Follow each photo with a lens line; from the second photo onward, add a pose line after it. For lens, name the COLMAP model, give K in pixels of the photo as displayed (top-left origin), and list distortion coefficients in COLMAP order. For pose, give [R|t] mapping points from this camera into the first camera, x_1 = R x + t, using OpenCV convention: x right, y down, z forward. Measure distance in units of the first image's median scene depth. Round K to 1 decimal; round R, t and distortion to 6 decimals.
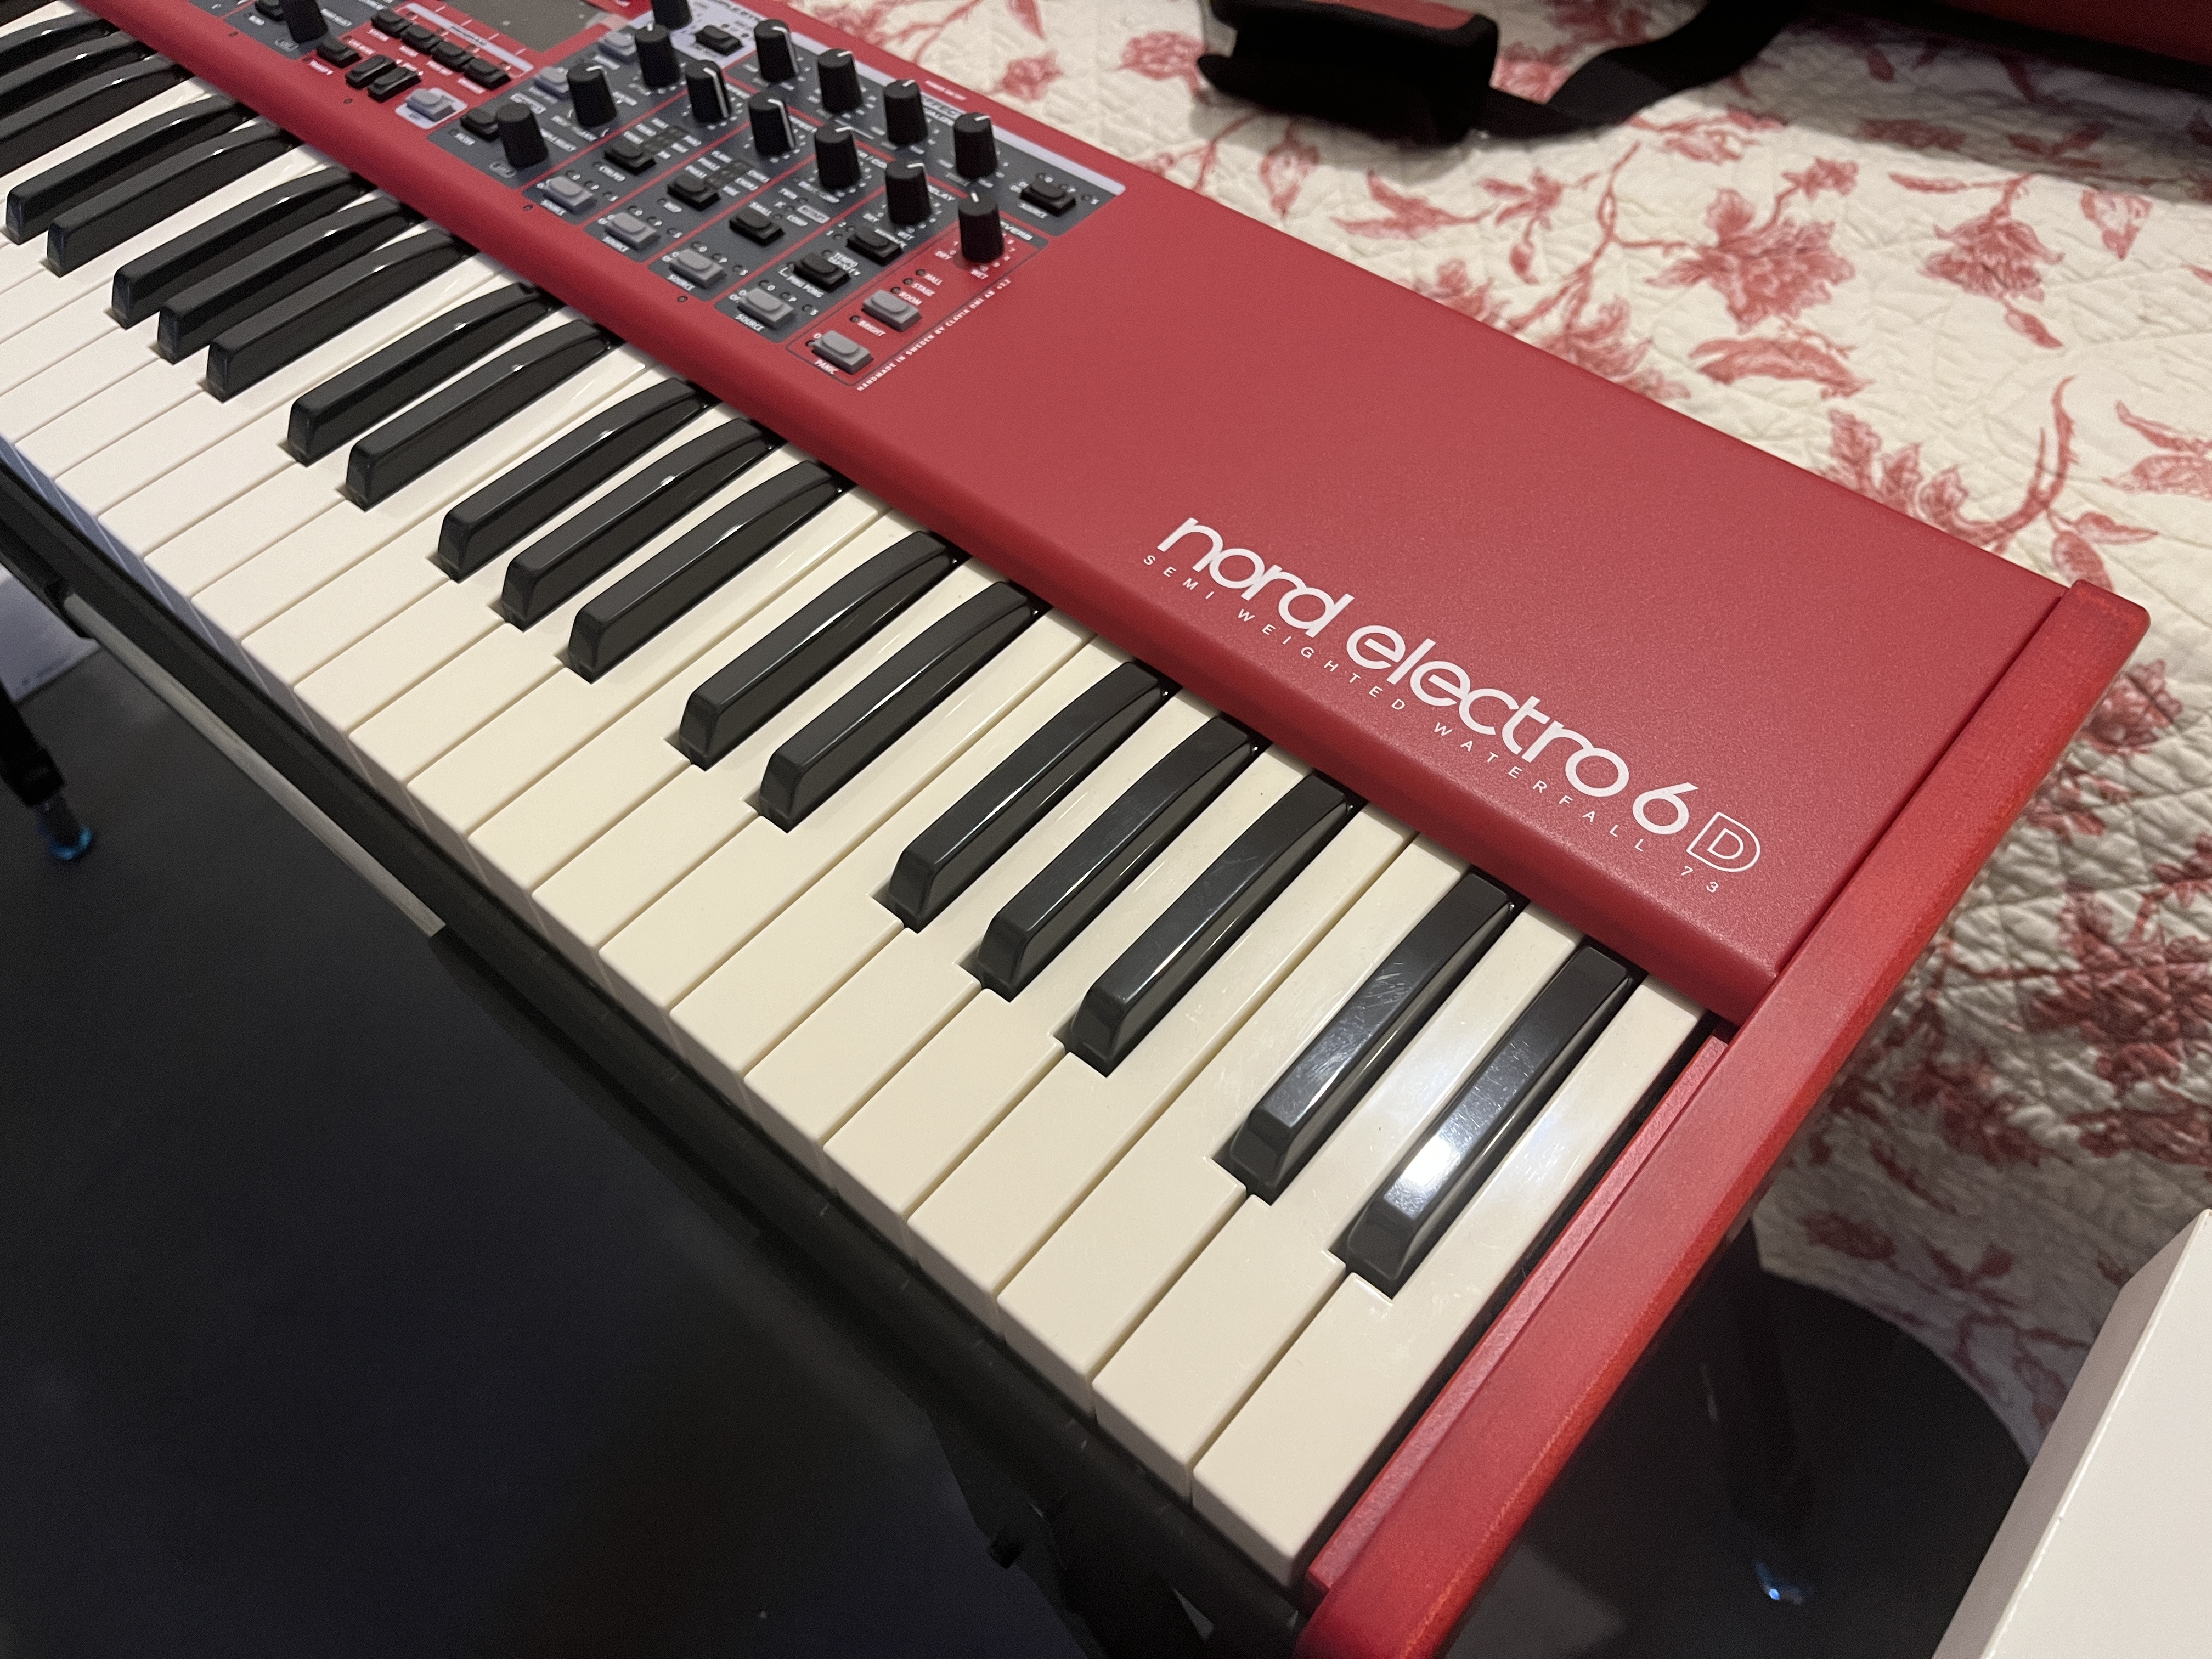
lens RADIAL K [[1664.1, 0, 1106.0], [0, 1664.1, 829.5], [0, 0, 1]] dist [0.089978, -0.114178]
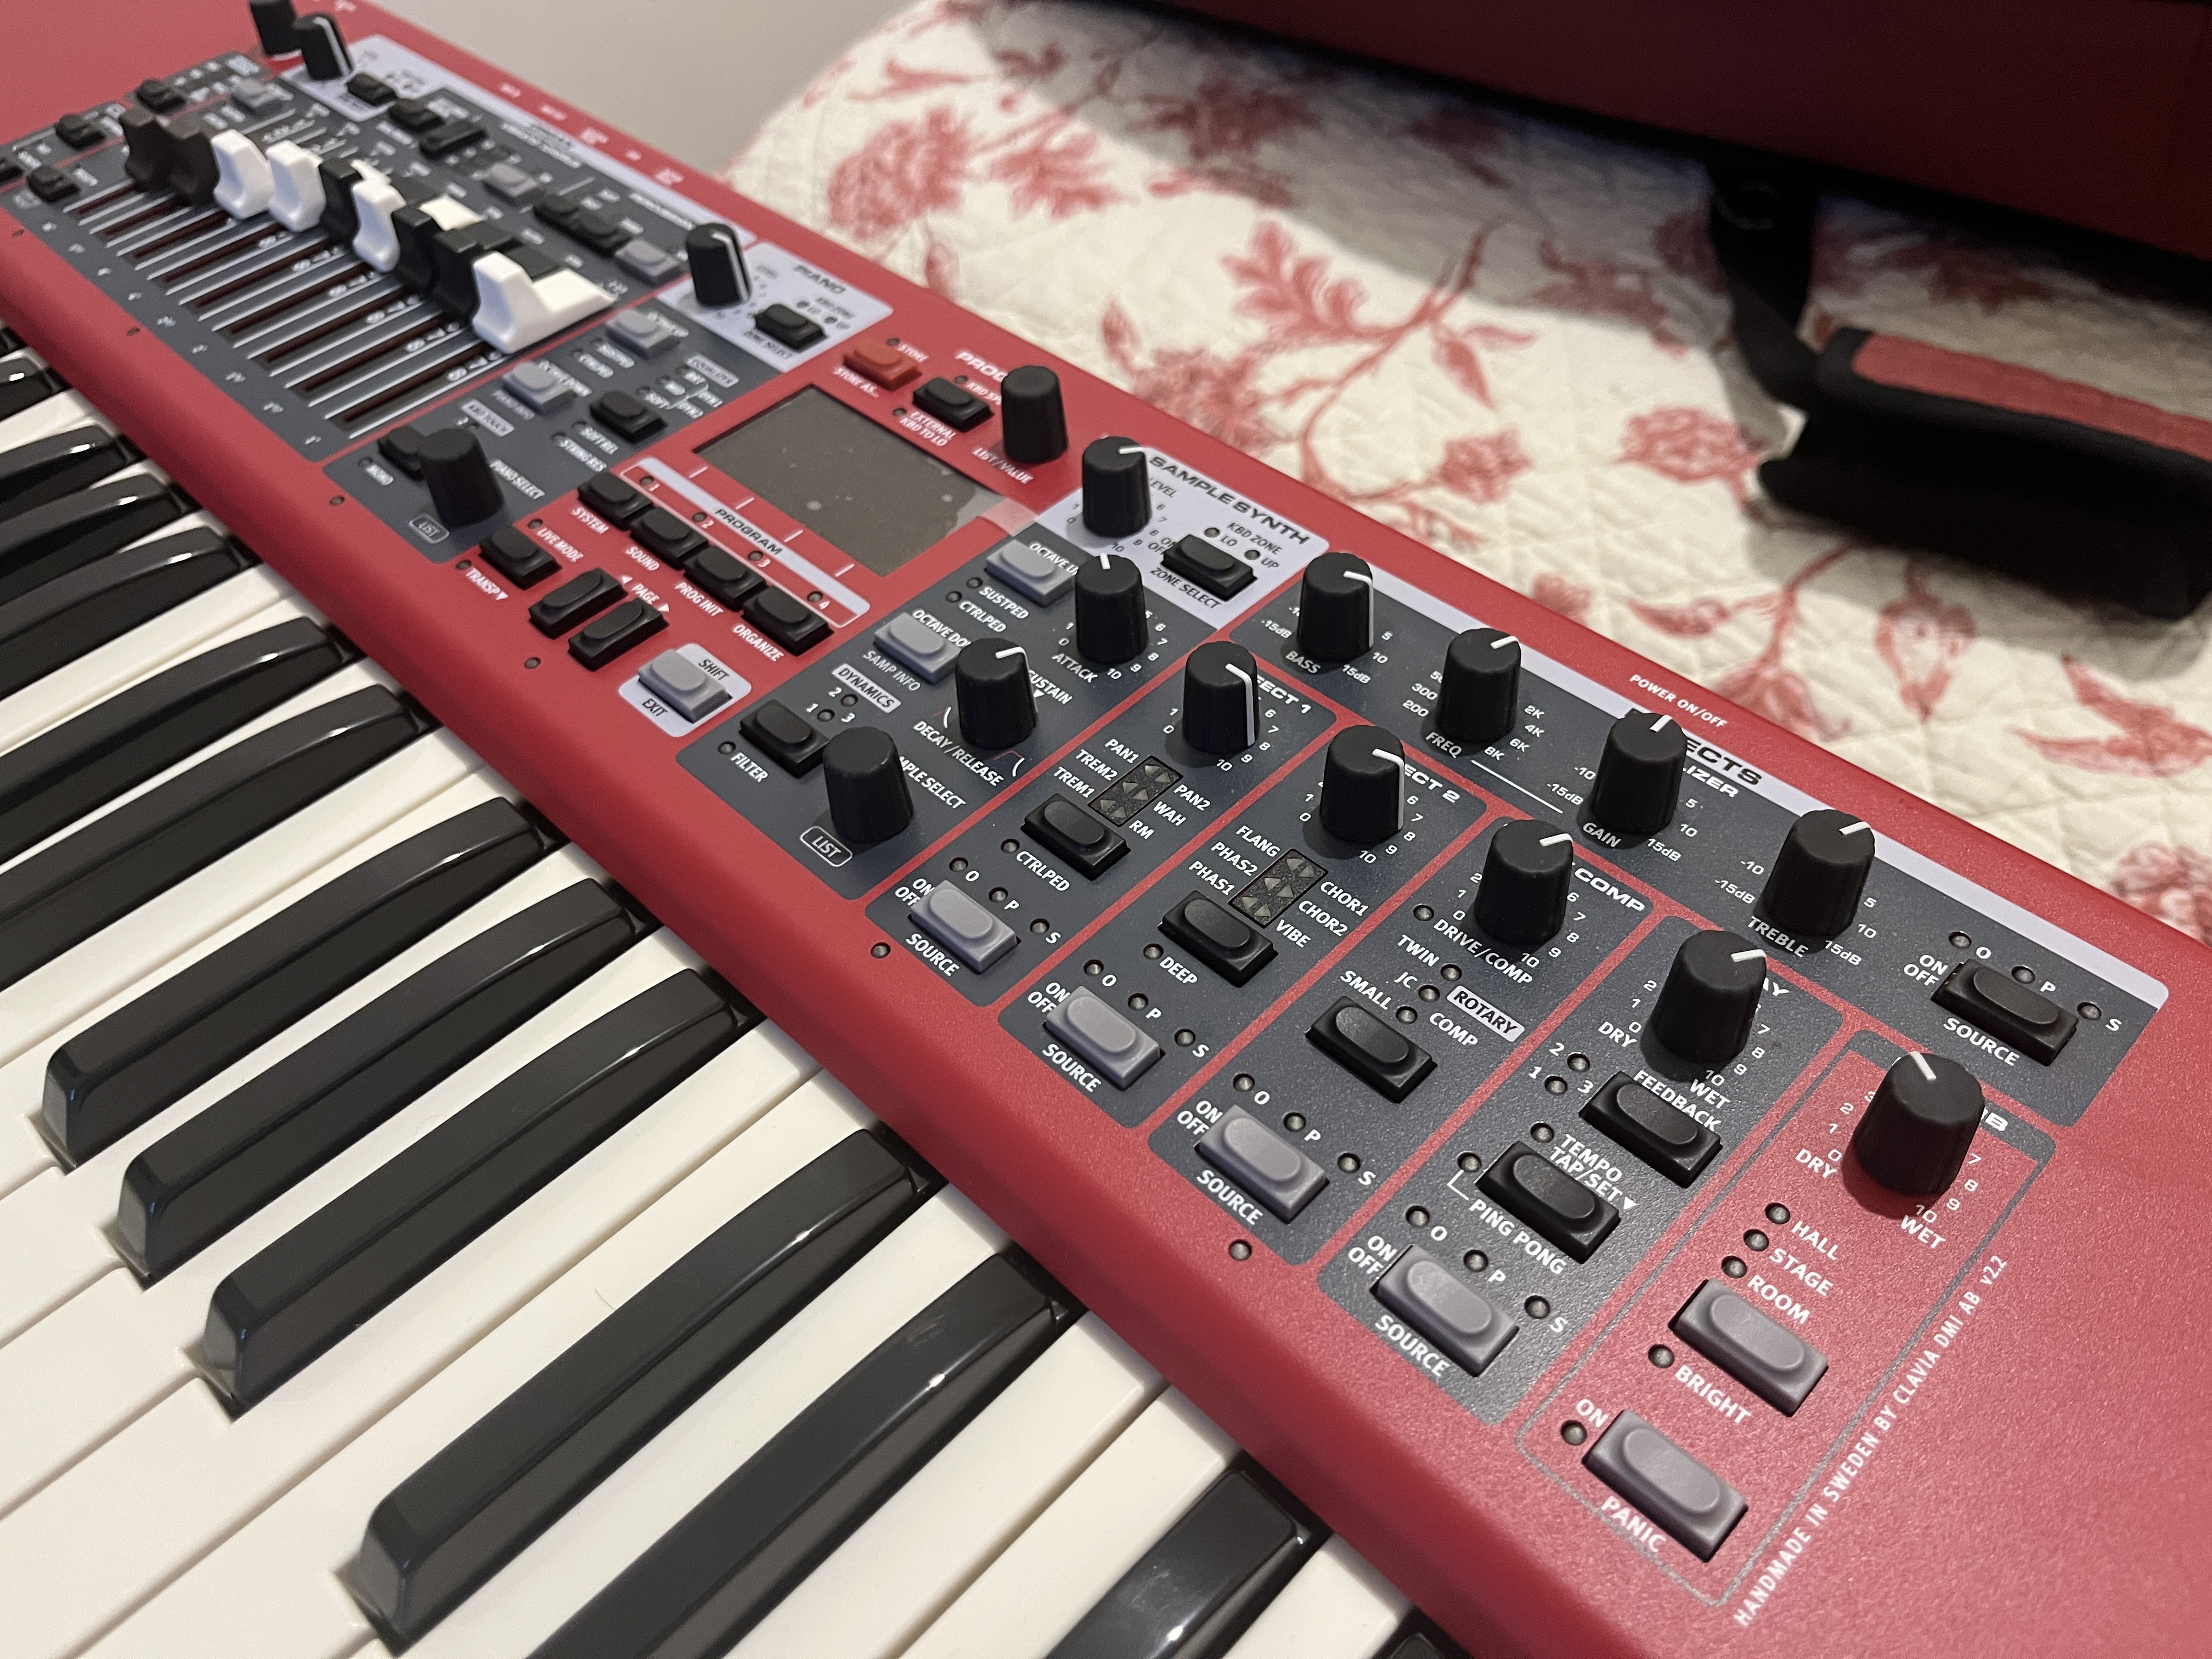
lens RADIAL K [[1777.9, 0, 1106.0], [0, 1777.9, 829.5], [0, 0, 1]] dist [0.015093, -0.000702]
pose [[0.997781, 0.045850, -0.048289, -0.170148], [-0.050923, 0.992659, -0.109701, -0.235137], [0.042904, 0.111917, 0.992791, 0.325357]]
